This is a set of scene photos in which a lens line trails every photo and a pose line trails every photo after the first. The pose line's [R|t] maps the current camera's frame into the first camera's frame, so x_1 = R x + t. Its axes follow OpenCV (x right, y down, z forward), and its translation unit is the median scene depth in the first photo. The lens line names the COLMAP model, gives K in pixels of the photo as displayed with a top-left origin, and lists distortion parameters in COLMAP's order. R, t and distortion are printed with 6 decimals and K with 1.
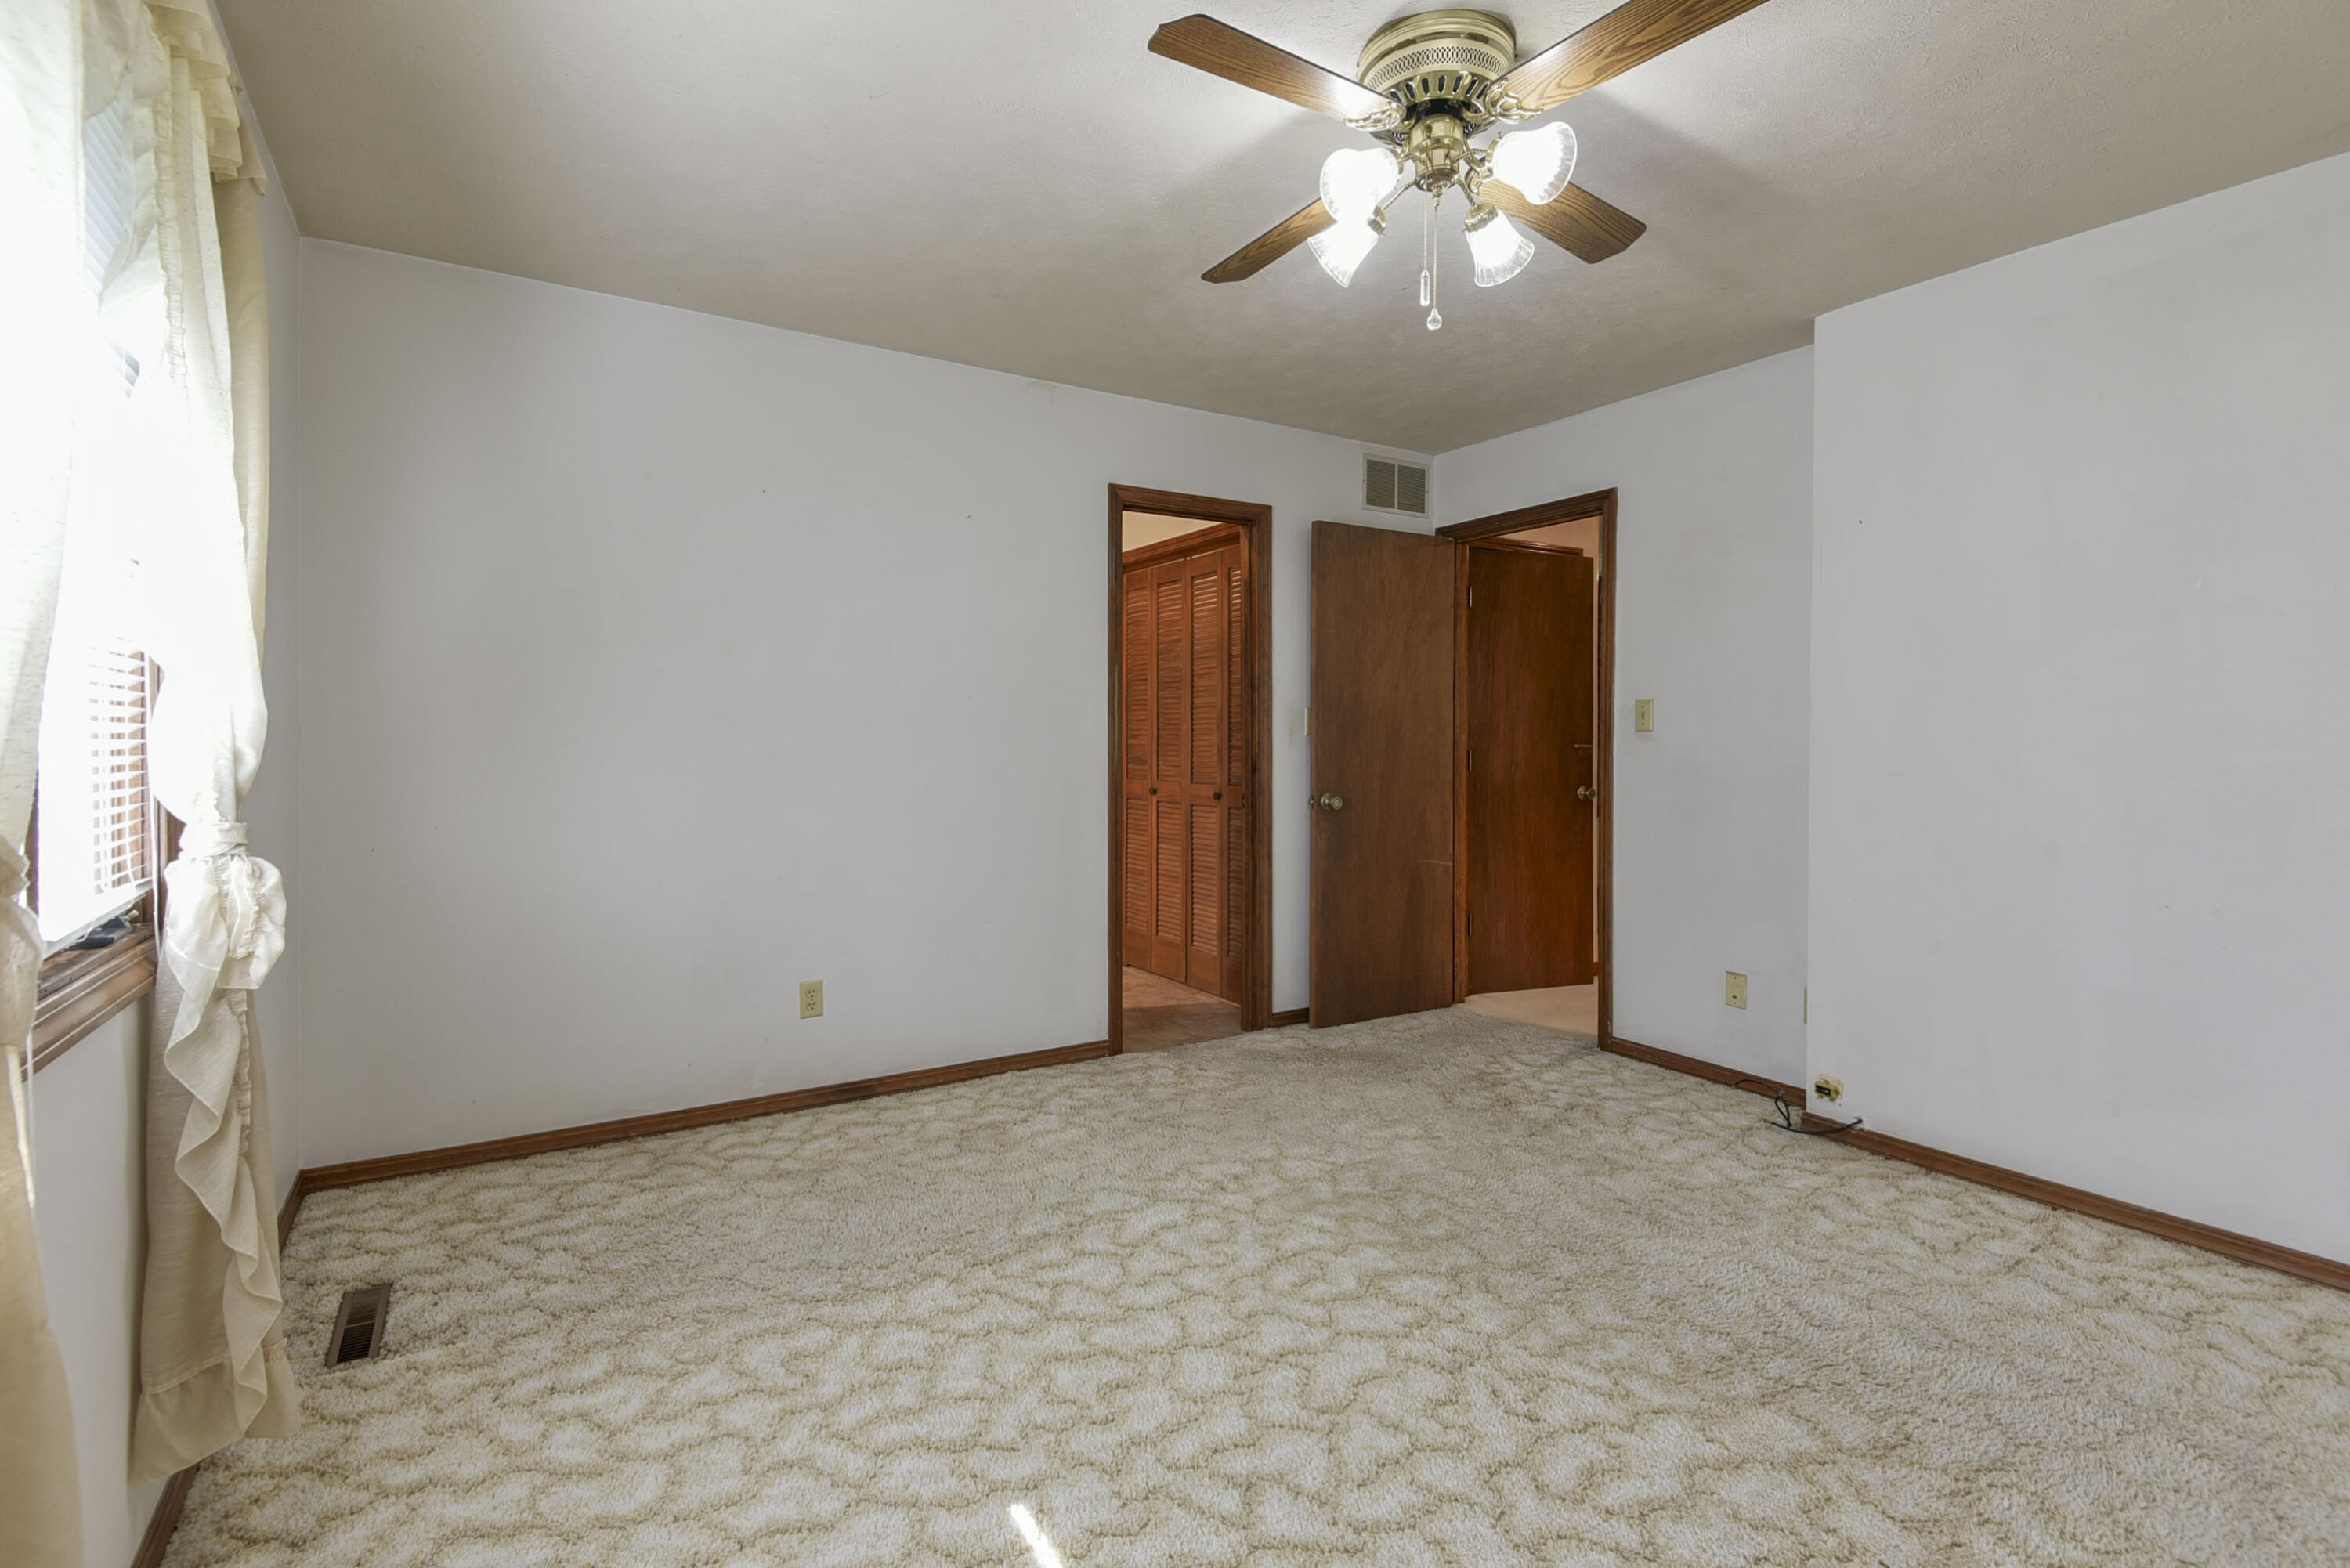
lens RADIAL K [[1087.5, 0, 1173.1], [0, 1087.5, 768.1], [0, 0, 1]] dist [0.011164, -0.009151]
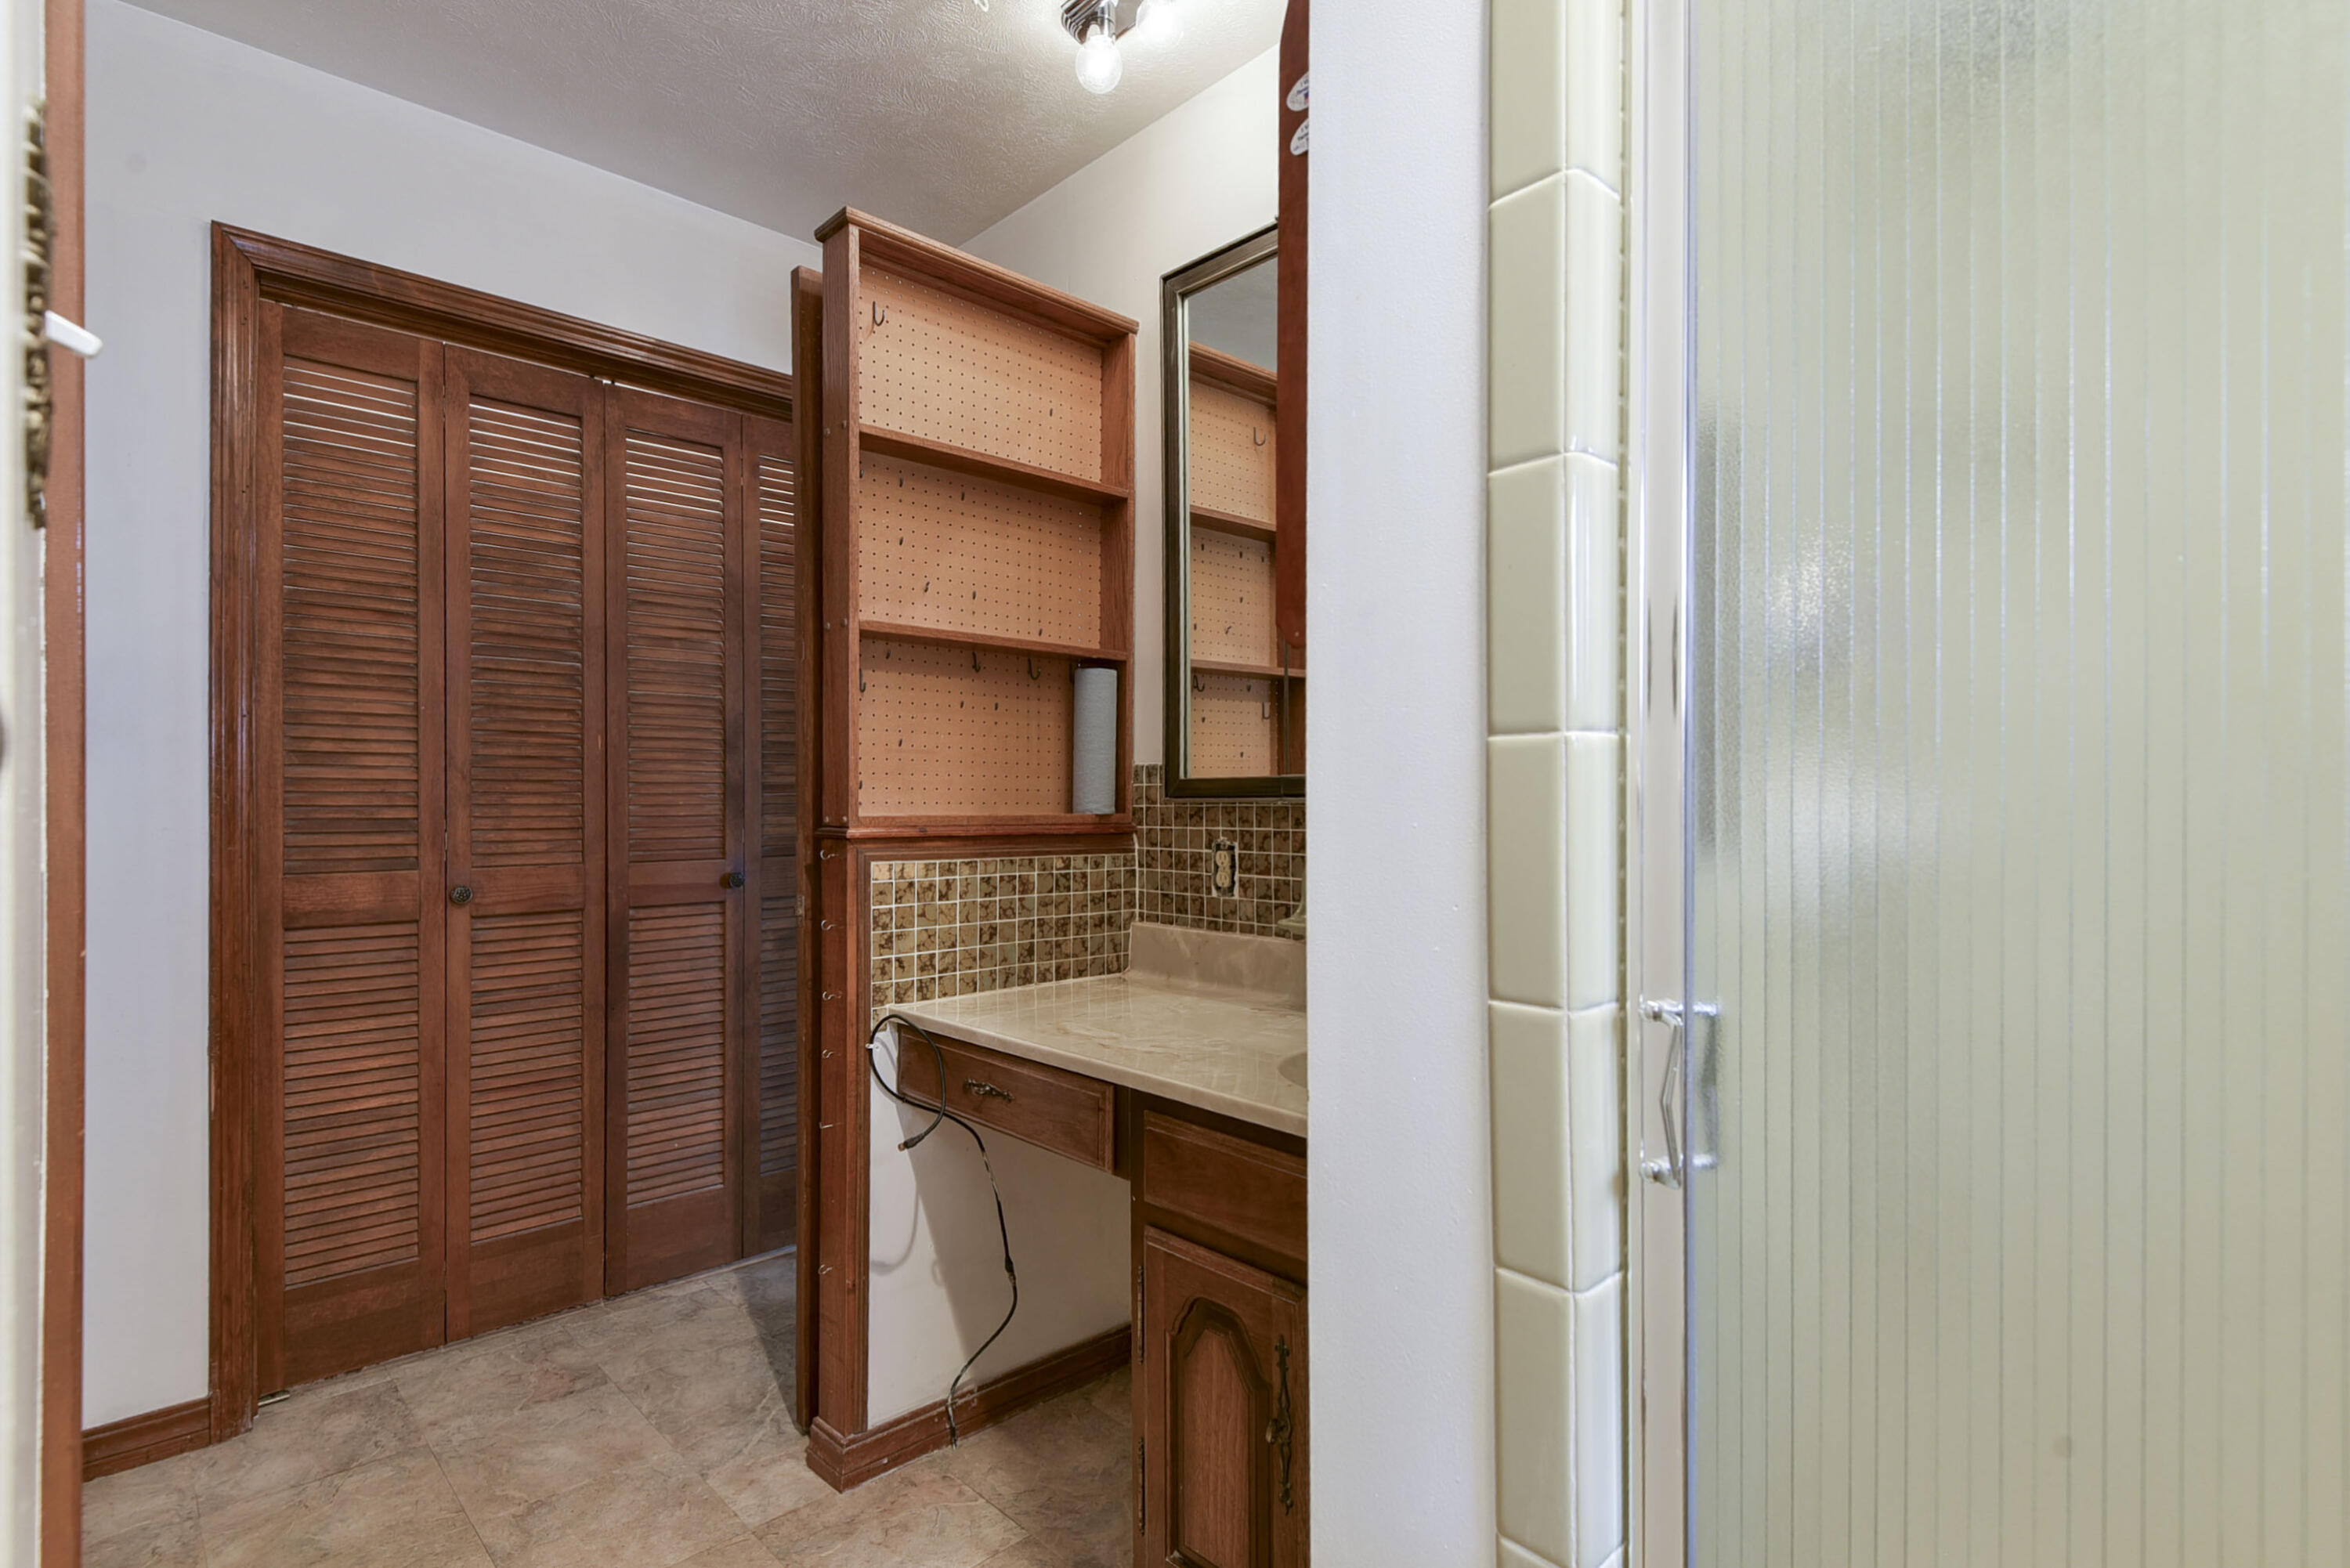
lens RADIAL K [[1087.5, 0, 1167.4], [0, 1087.5, 798.3], [0, 0, 1]] dist [0.011164, -0.009151]
pose [[-0.213144, -0.001041, 0.977020, -0.497322], [0.016327, 0.999856, 0.004628, -0.012891], [-0.976884, 0.016938, -0.213096, 0.871966]]
